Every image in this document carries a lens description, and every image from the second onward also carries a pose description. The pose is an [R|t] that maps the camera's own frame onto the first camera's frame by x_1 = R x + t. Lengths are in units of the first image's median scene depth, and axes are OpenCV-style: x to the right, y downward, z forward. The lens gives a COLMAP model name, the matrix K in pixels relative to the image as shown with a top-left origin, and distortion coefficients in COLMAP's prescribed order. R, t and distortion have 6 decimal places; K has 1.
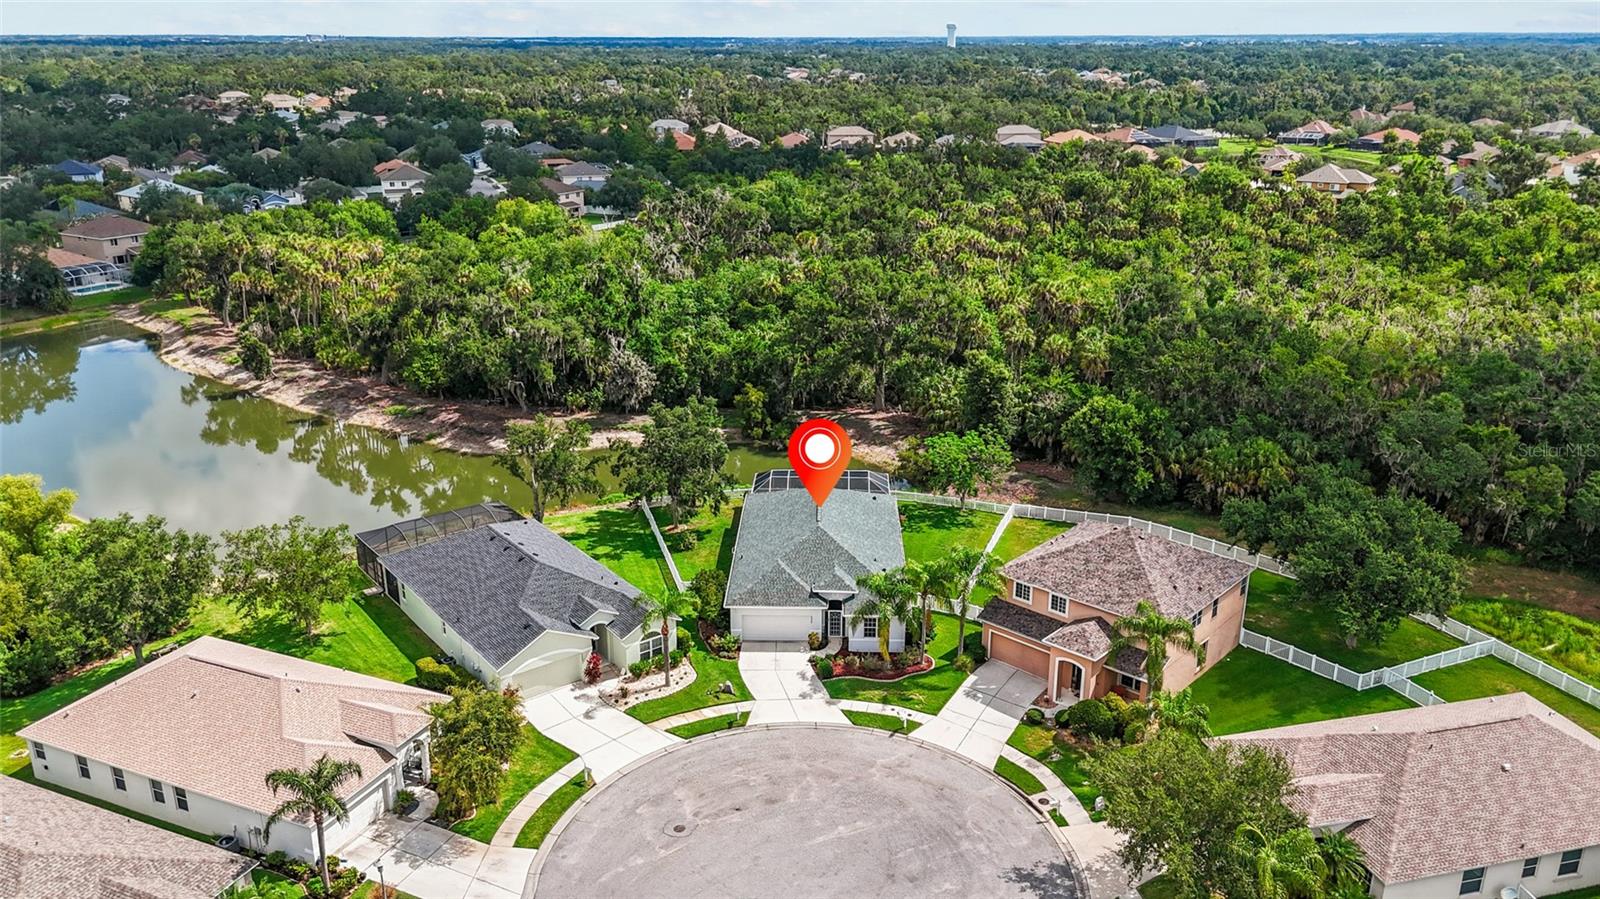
lens RADIAL K [[1149.5, 0, 800.0], [0, 1149.5, 449.5], [0, 0, 1]] dist [0.080985, -0.086364]
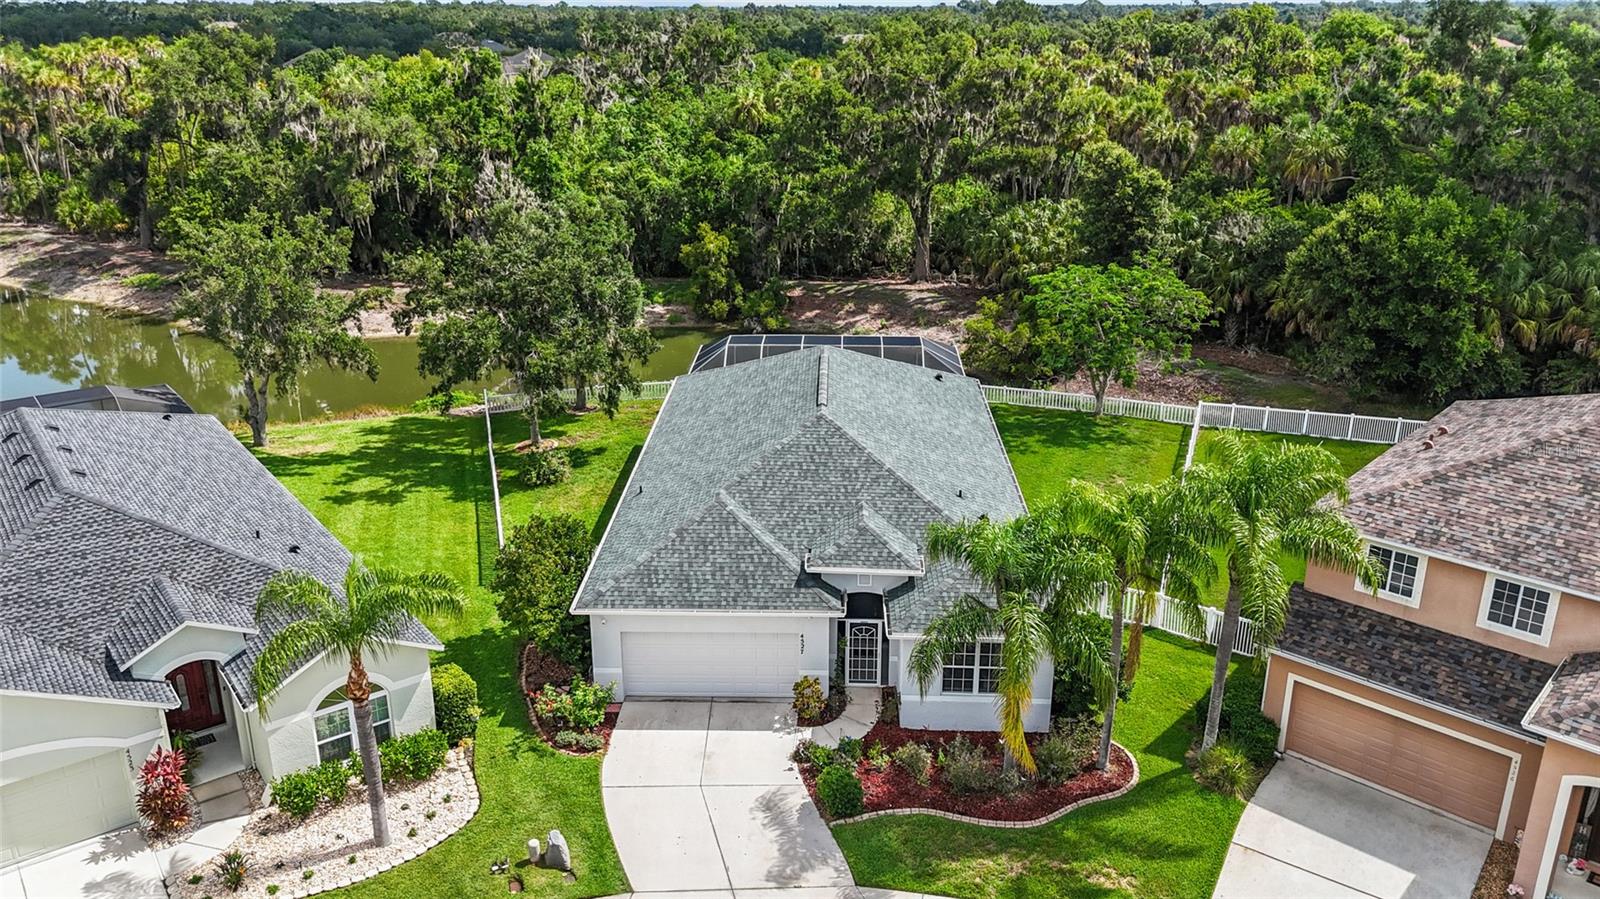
lens RADIAL K [[1205.8, 0, 800.0], [0, 1205.8, 449.5], [0, 0, 1]] dist [0.049142, -0.037087]
pose [[0.999997, 0.000973, -0.002311, 0.010020], [-0.000926, 0.999797, 0.020133, 0.075077], [0.002330, -0.020131, 0.999795, 0.600004]]
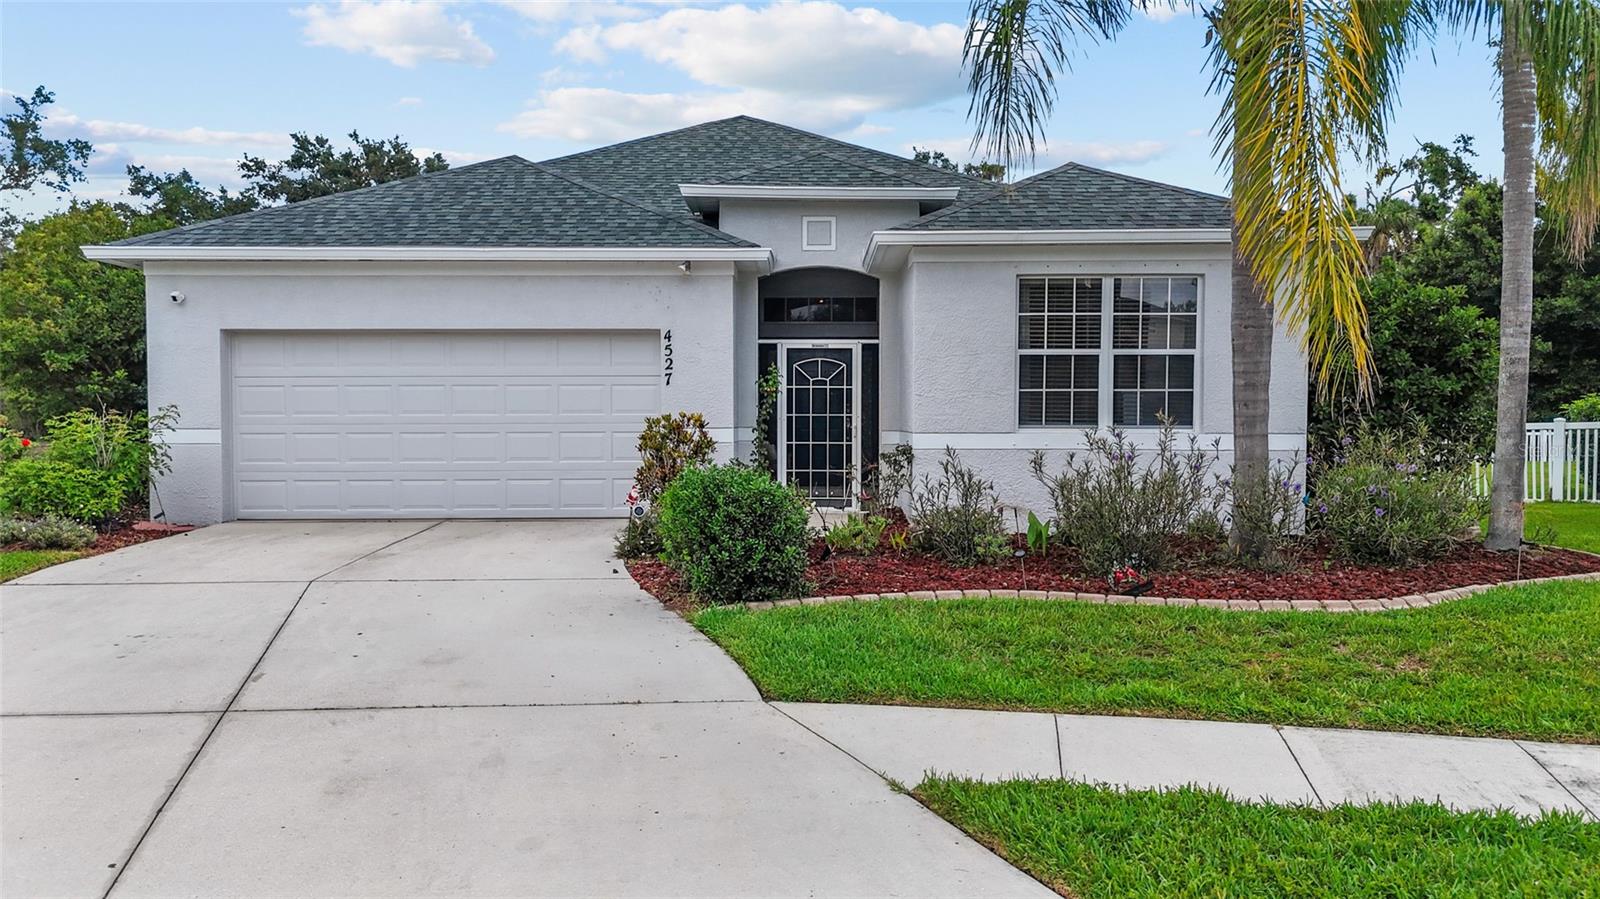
lens RADIAL K [[1177.5, 0, 800.0], [0, 1177.5, 449.5], [0, 0, 1]] dist [0.068570, -0.074761]
pose [[0.999874, -0.001477, 0.015788, 0.025358], [0.005943, 0.957992, -0.286733, 0.205781], [-0.014701, 0.286791, 0.957880, 0.848573]]
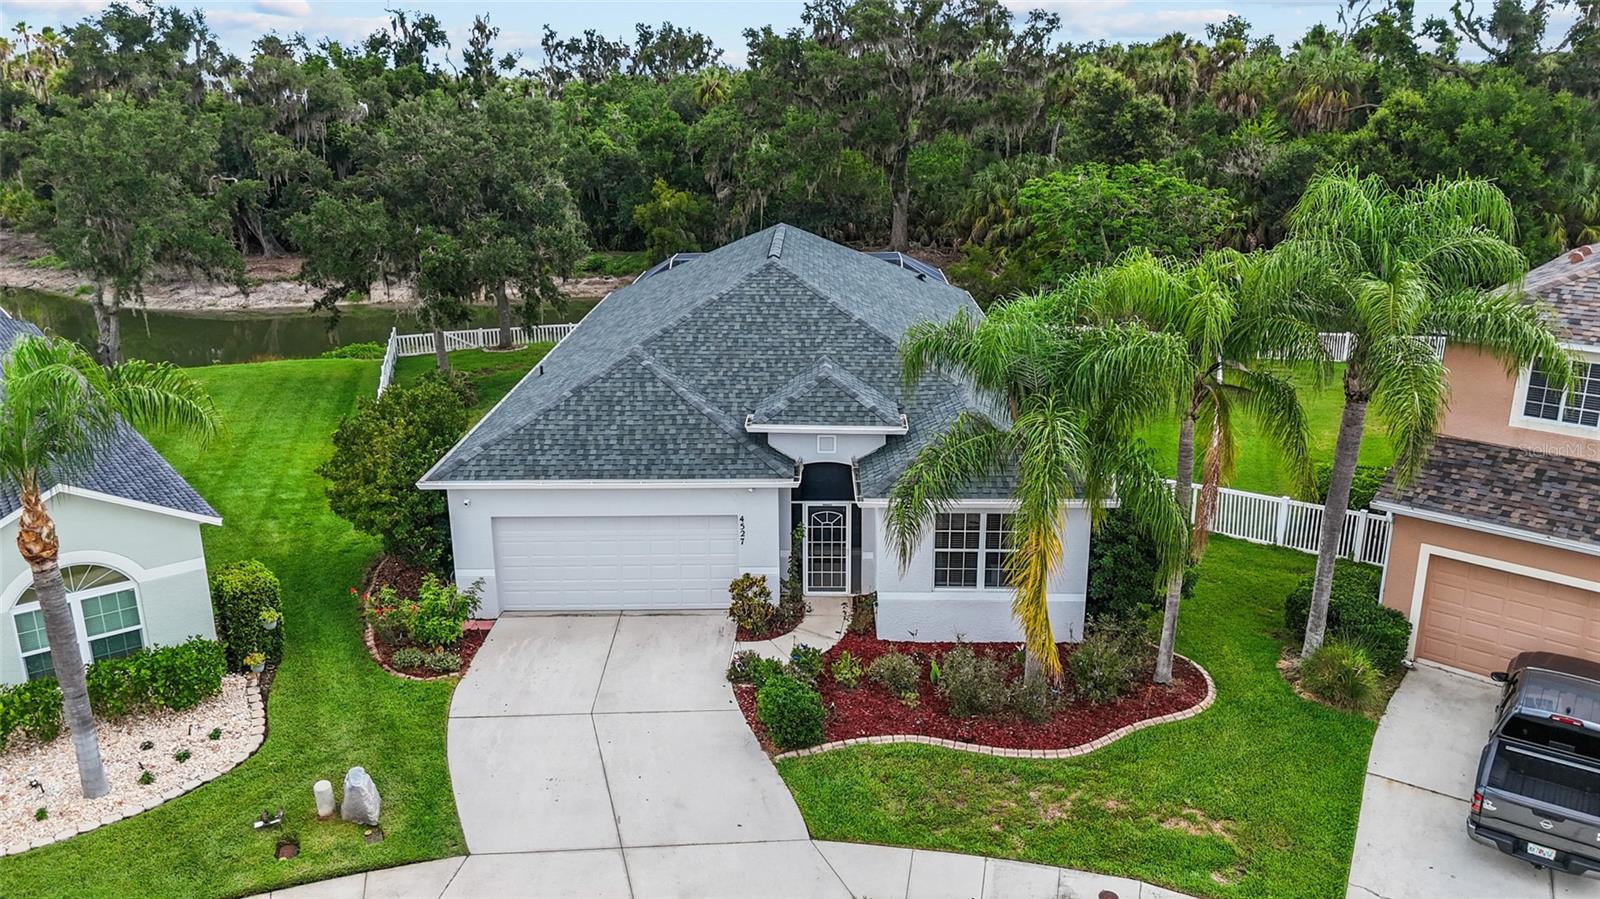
lens RADIAL K [[1177.5, 0, 800.0], [0, 1177.5, 449.5], [0, 0, 1]] dist [0.068570, -0.074761]
pose [[0.999868, -0.010903, 0.012029, 0.020741], [0.011220, 0.999583, -0.026603, 0.135887], [-0.011734, 0.026735, 0.999574, 0.713060]]
